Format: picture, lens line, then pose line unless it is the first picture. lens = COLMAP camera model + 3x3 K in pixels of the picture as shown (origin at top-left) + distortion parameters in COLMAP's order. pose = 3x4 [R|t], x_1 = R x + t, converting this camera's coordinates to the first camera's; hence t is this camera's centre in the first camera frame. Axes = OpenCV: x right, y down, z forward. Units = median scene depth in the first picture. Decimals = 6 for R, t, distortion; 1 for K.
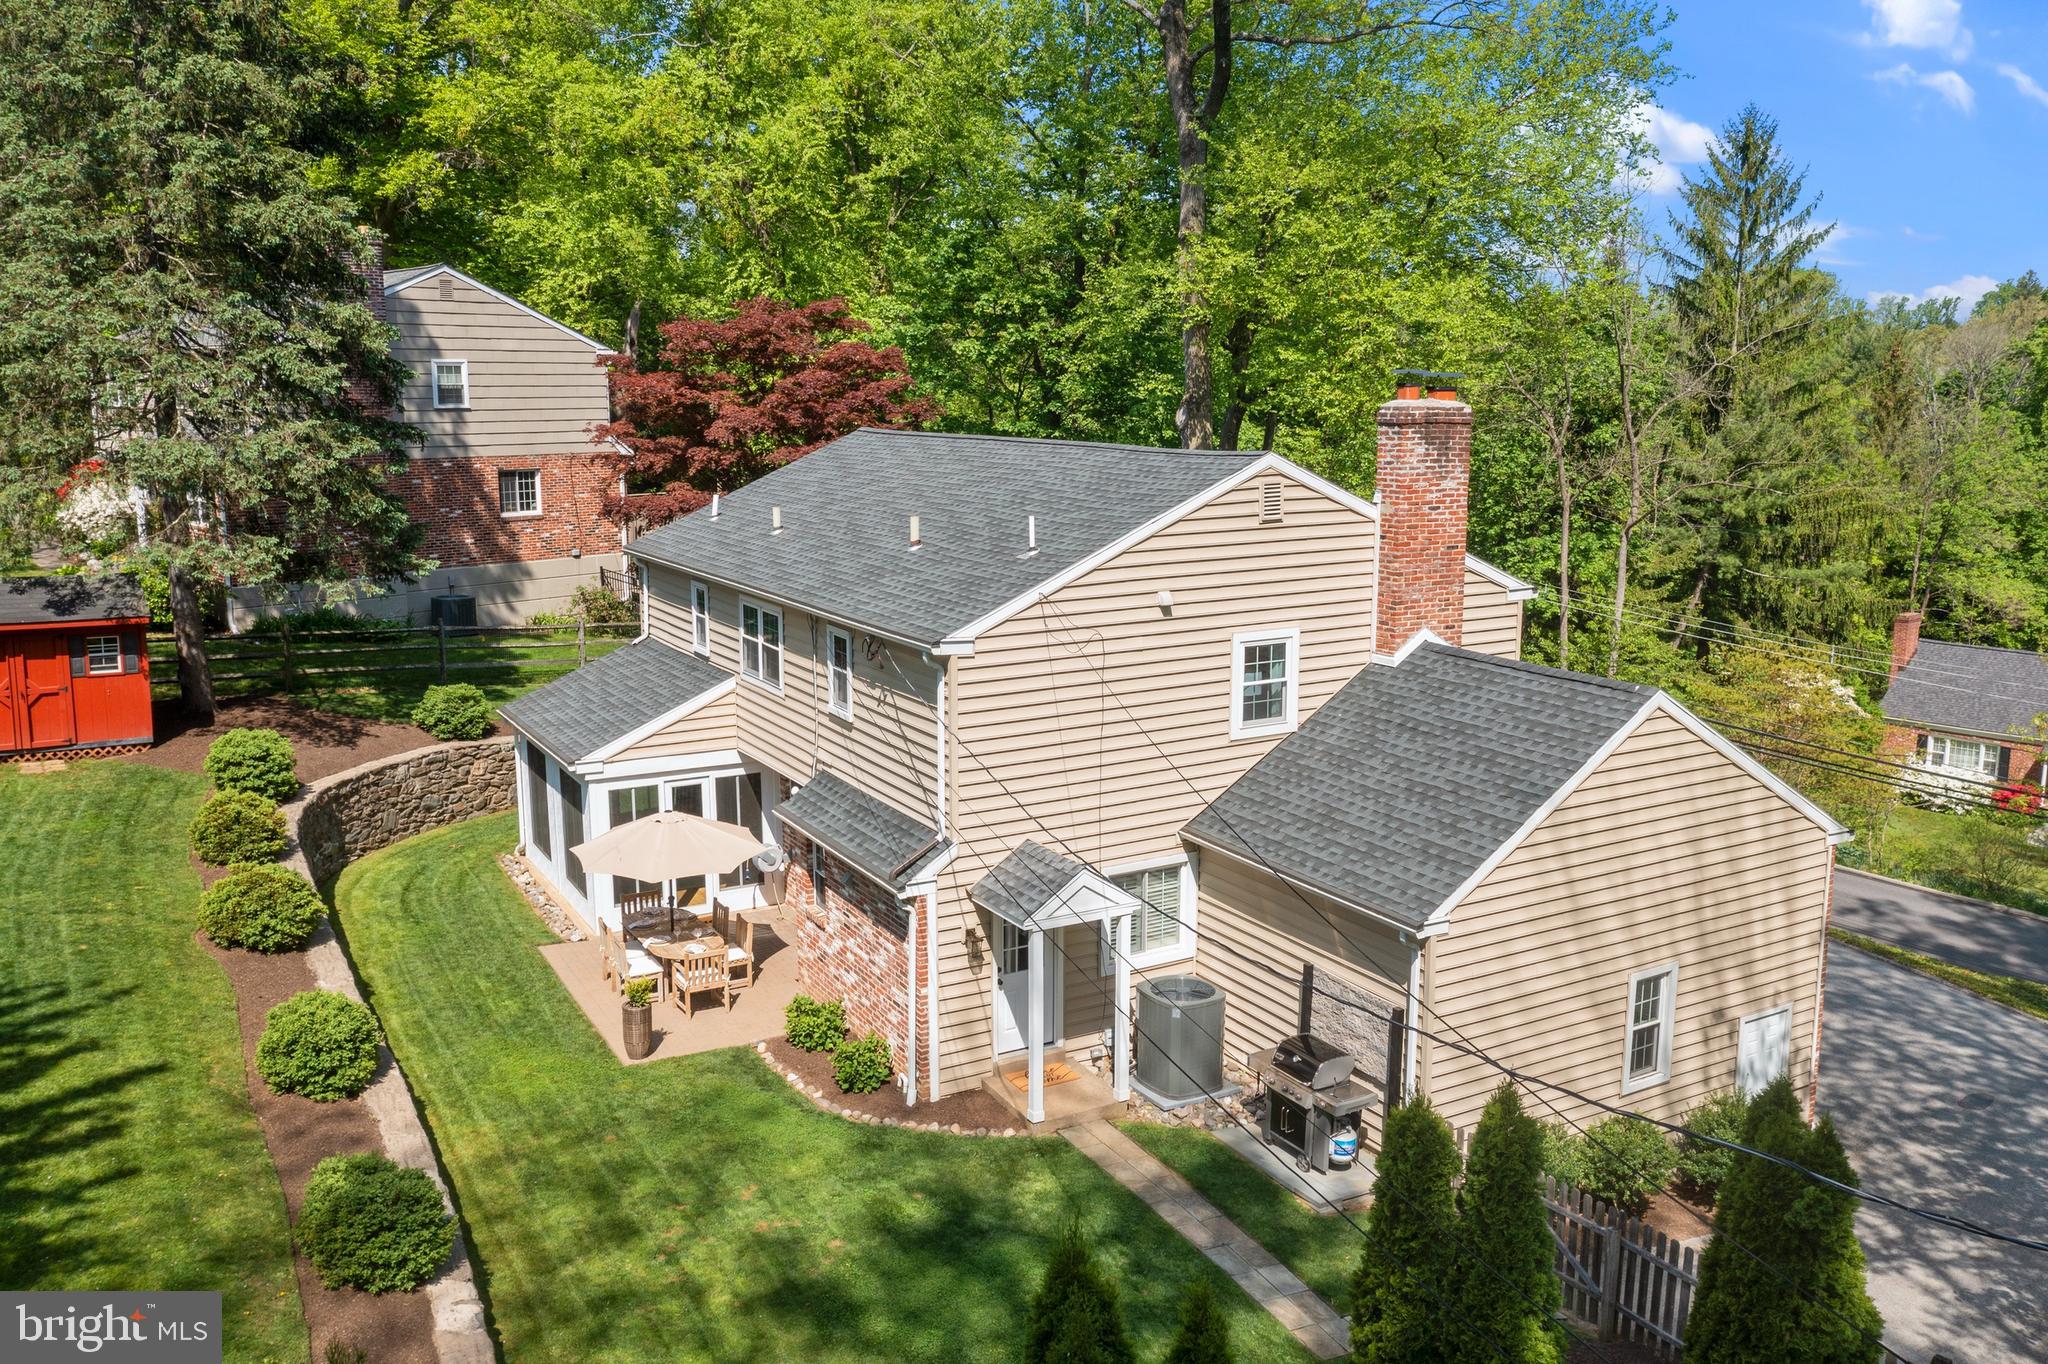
lens RADIAL K [[1615.7, 0, 1022.4], [0, 1615.7, 674.7], [0, 0, 1]] dist [-0.006200, -0.005736]
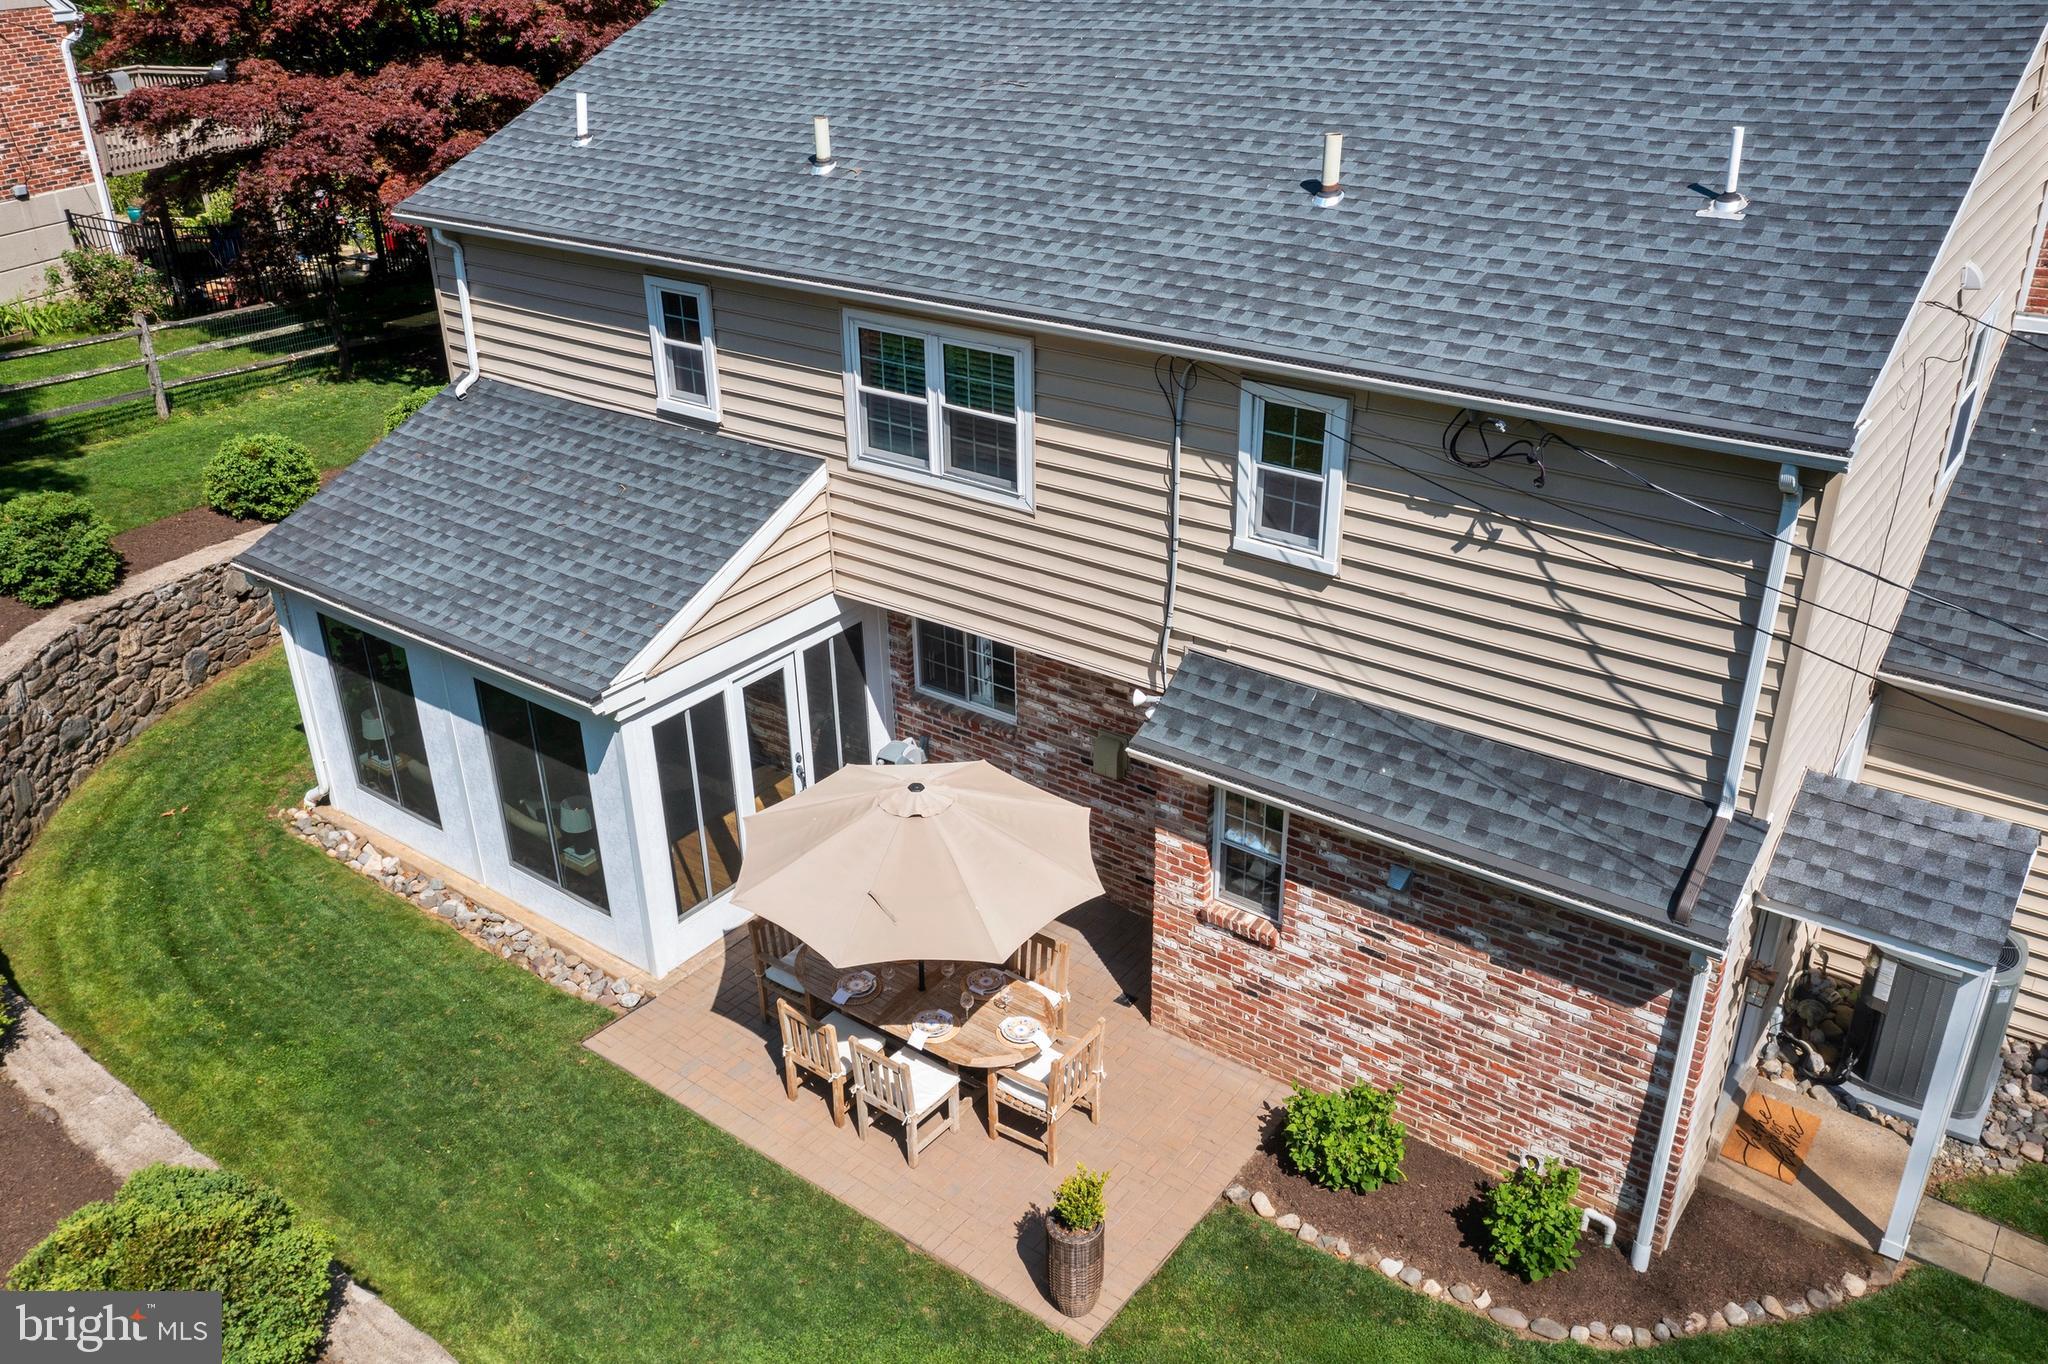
lens RADIAL K [[1615.7, 0, 1022.4], [0, 1615.7, 674.7], [0, 0, 1]] dist [-0.006200, -0.005736]
pose [[0.914425, -0.193641, 0.355430, -0.379927], [0.087807, 0.952126, 0.292823, -0.096987], [-0.395117, -0.236555, 0.887651, 0.582112]]
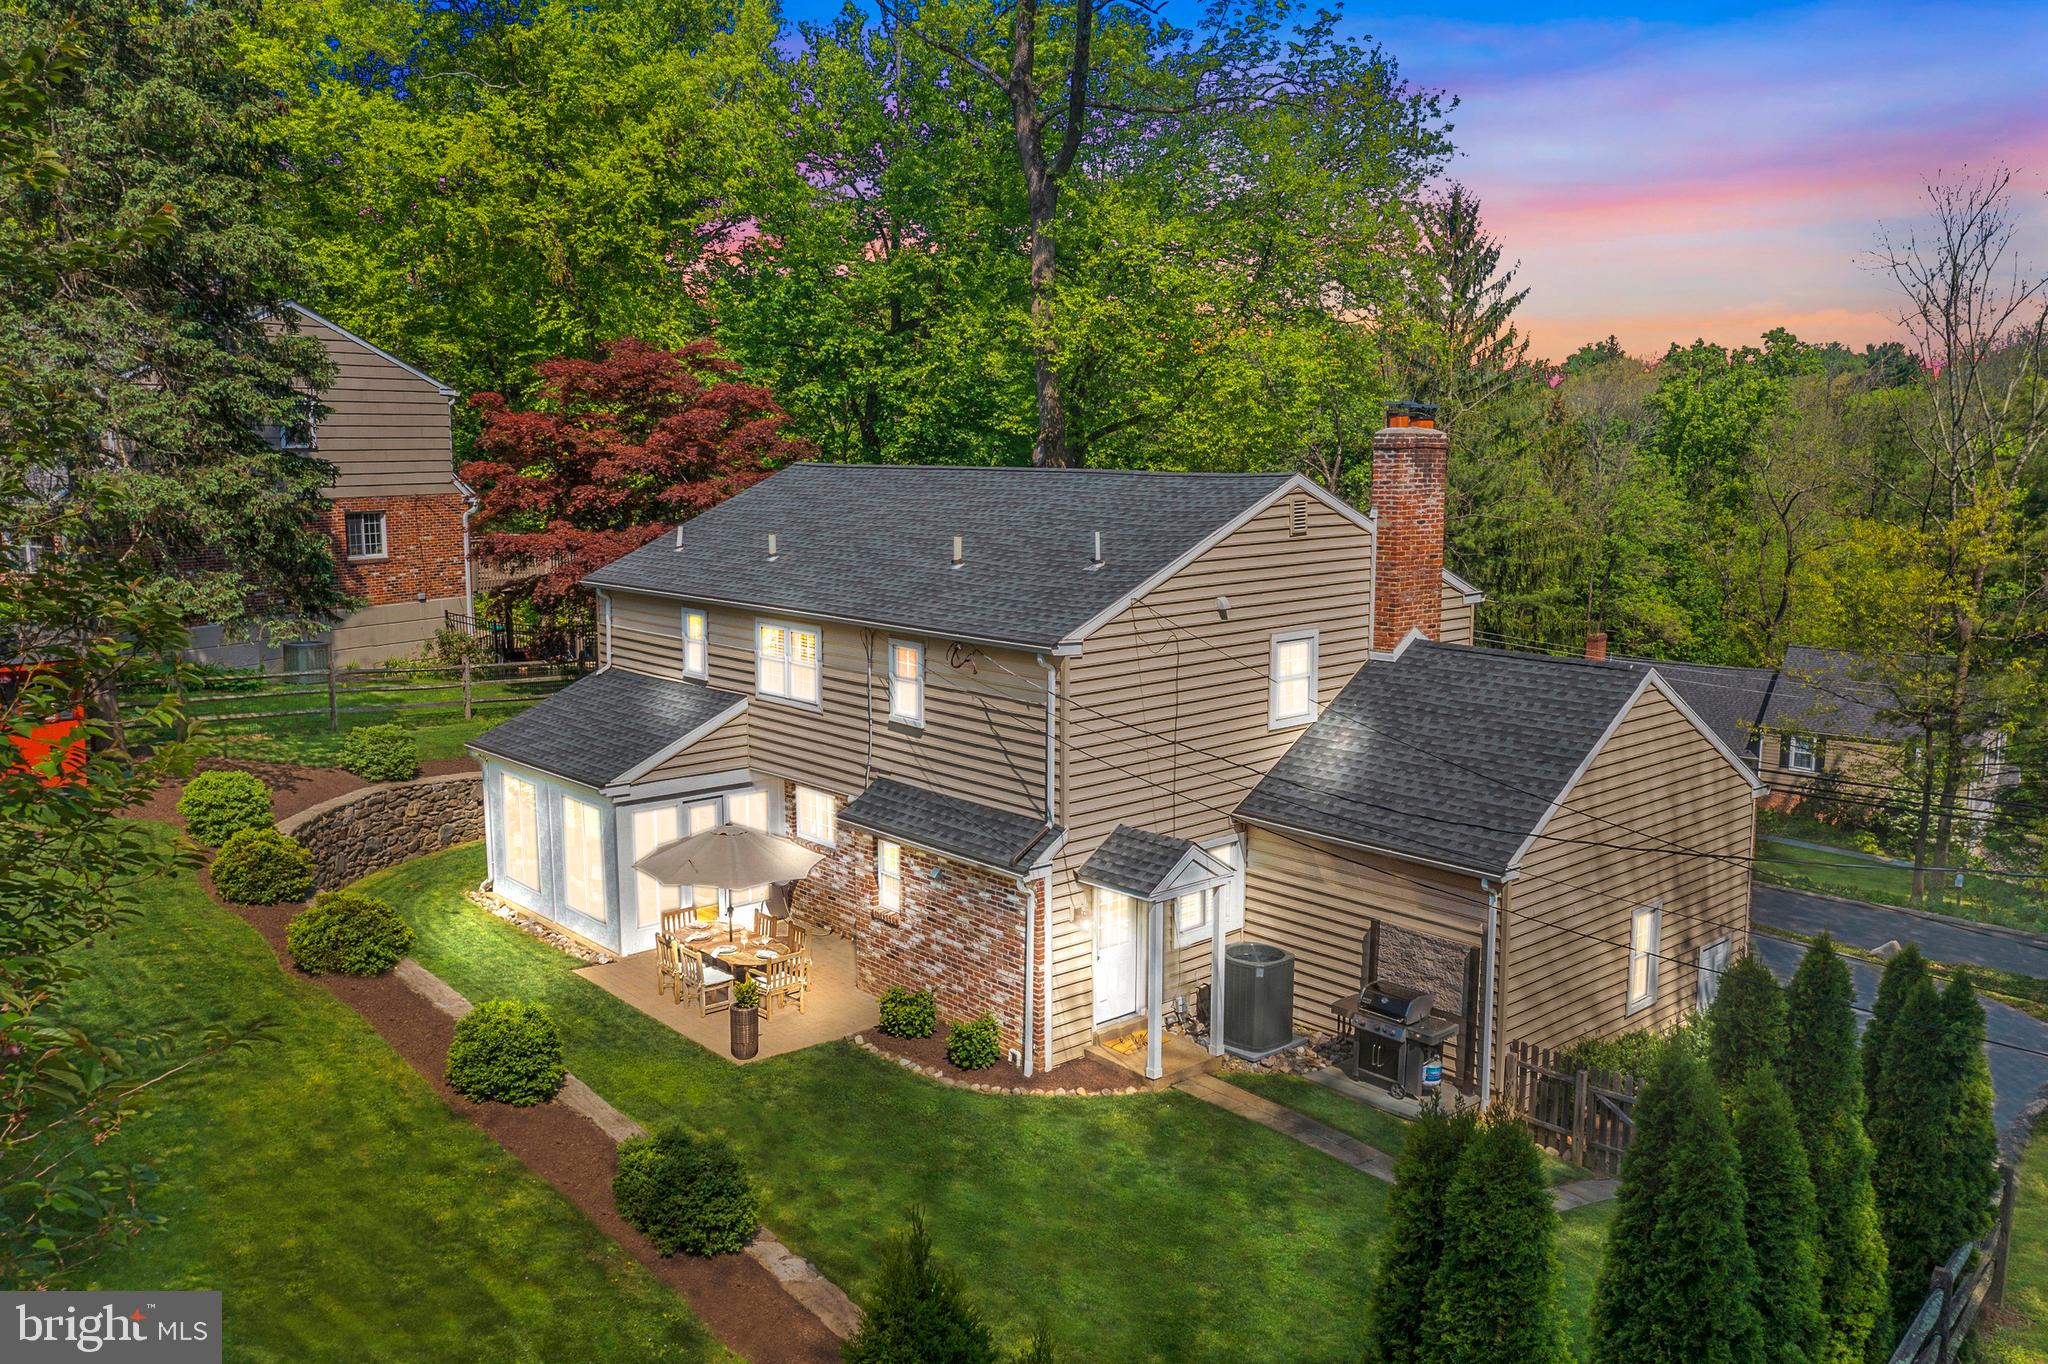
lens RADIAL K [[1615.7, 0, 1022.4], [0, 1615.7, 674.7], [0, 0, 1]] dist [-0.006200, -0.005736]
pose [[0.977494, -0.030519, 0.208744, -0.262465], [0.037251, 0.998903, -0.028392, 0.026685], [-0.207649, 0.035529, 0.977558, -0.055886]]
